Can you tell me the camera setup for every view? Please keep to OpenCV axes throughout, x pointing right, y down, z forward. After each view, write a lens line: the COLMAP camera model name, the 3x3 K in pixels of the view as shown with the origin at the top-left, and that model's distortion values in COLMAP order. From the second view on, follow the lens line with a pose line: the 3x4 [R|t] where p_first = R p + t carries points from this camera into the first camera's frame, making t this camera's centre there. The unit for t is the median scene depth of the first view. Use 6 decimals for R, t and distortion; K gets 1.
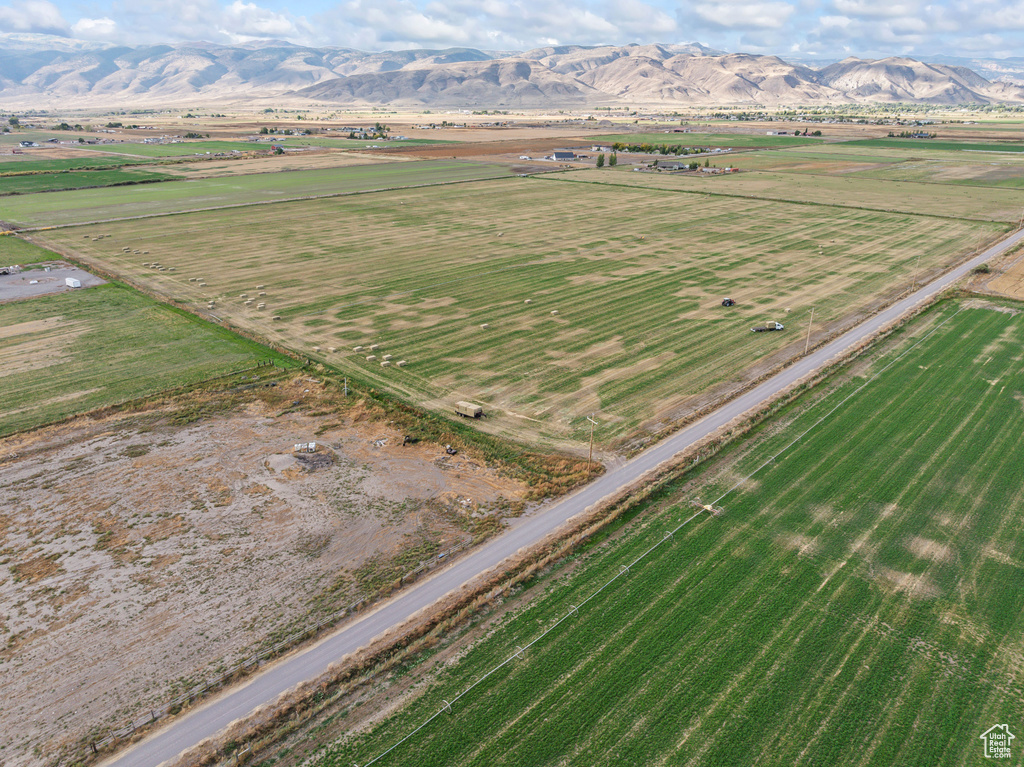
lens RADIAL K [[728.5, 0, 514.6], [0, 728.5, 373.9], [0, 0, 1]] dist [-0.041568, 0.007124]
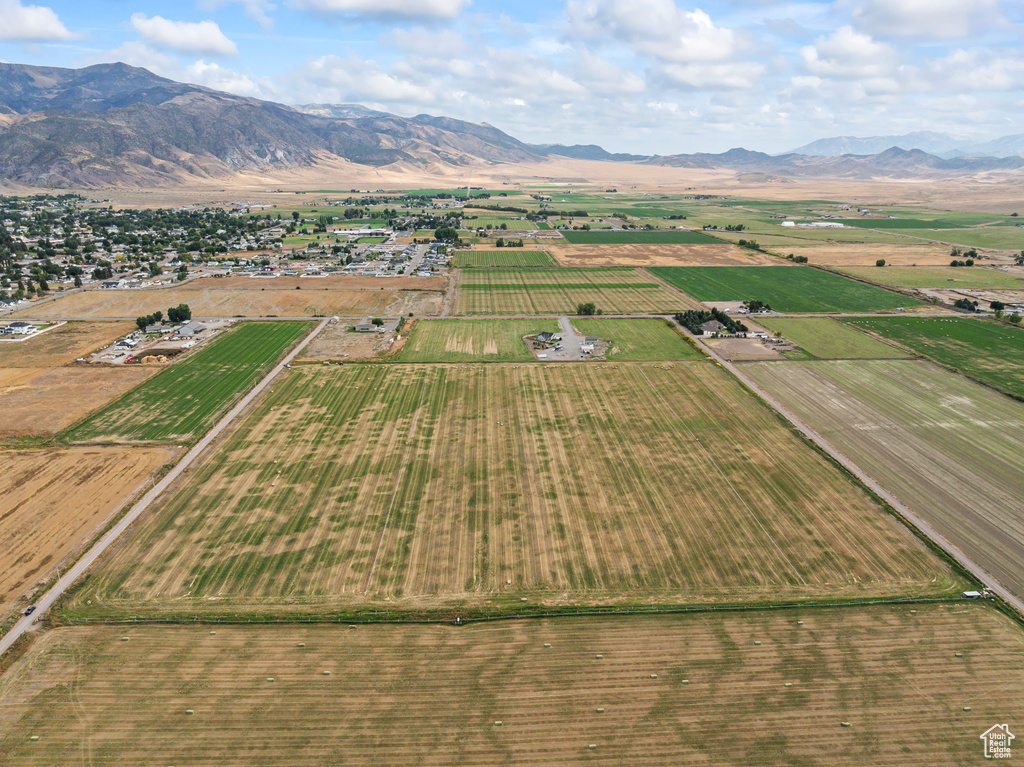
lens RADIAL K [[728.5, 0, 518.0], [0, 728.5, 374.5], [0, 0, 1]] dist [-0.041568, 0.007124]
pose [[-0.689456, 0.199289, -0.696372, 1.296314], [-0.256595, 0.831858, 0.492110, -1.379294], [0.677354, 0.517974, -0.522393, 2.444865]]
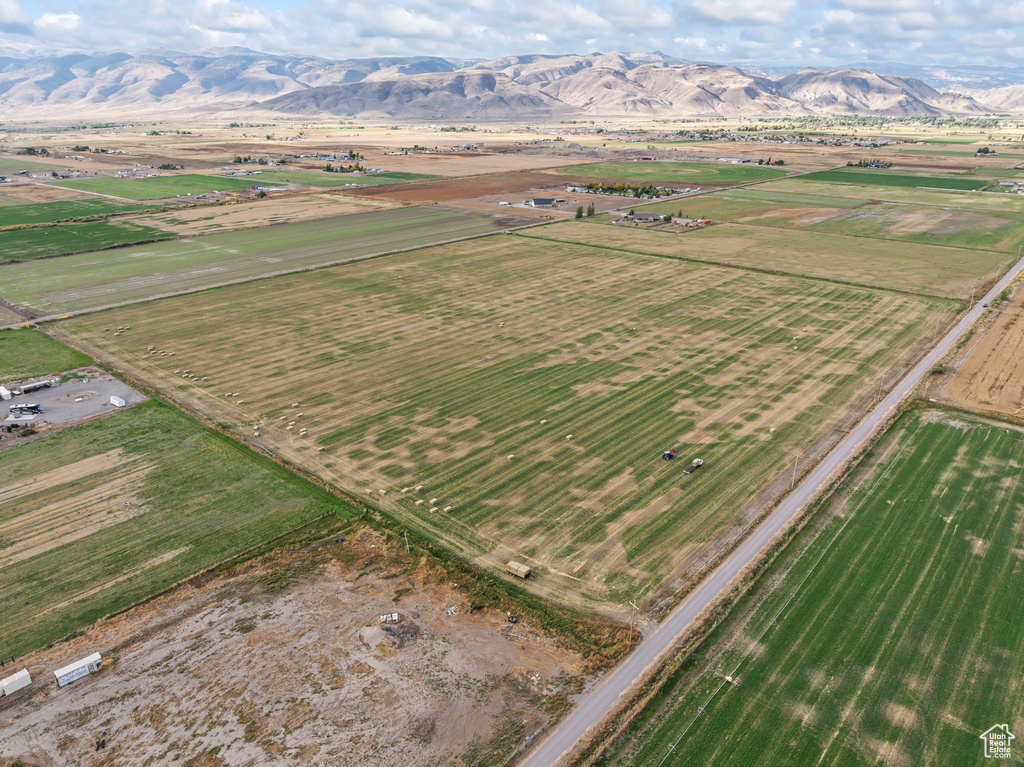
lens RADIAL K [[728.5, 0, 514.7], [0, 728.5, 374.6], [0, 0, 1]] dist [-0.041568, 0.007124]
pose [[0.998839, -0.015476, 0.045618, -0.073290], [0.015660, 0.999871, -0.003682, -0.163561], [-0.045555, 0.004392, 0.998952, -0.113195]]
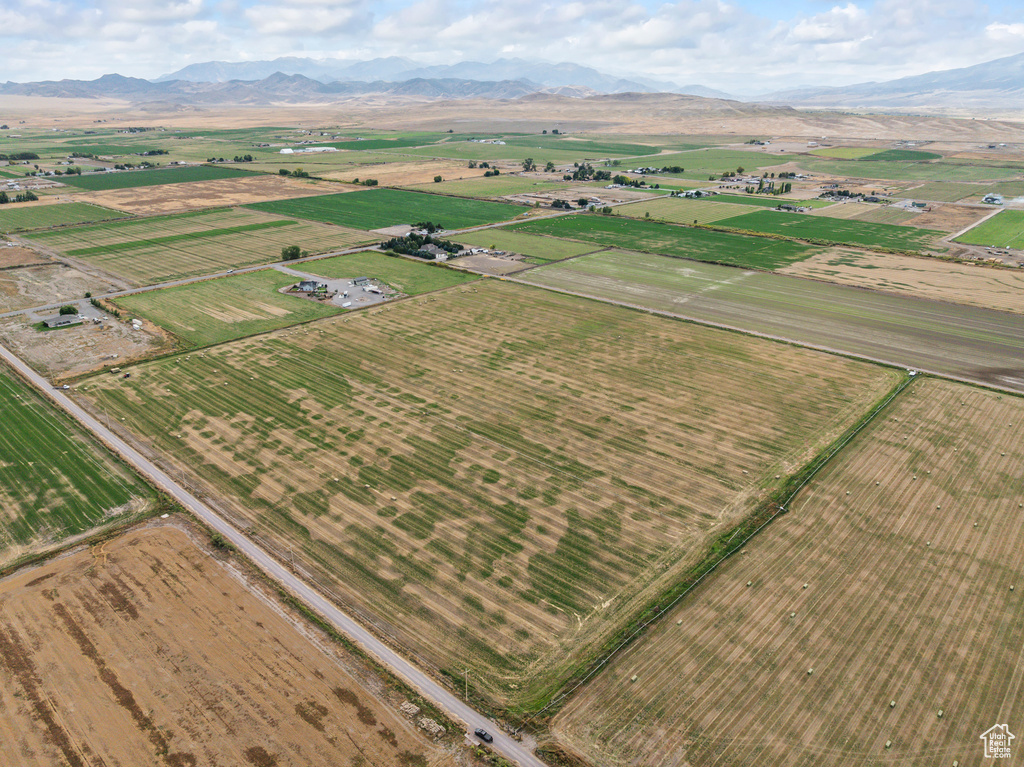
lens RADIAL K [[728.5, 0, 518.3], [0, 728.5, 374.2], [0, 0, 1]] dist [-0.041568, 0.007124]
pose [[0.022470, 0.361853, -0.931964, 1.716457], [-0.353999, 0.874684, 0.331078, -0.941369], [0.934976, 0.322475, 0.147750, 1.315924]]
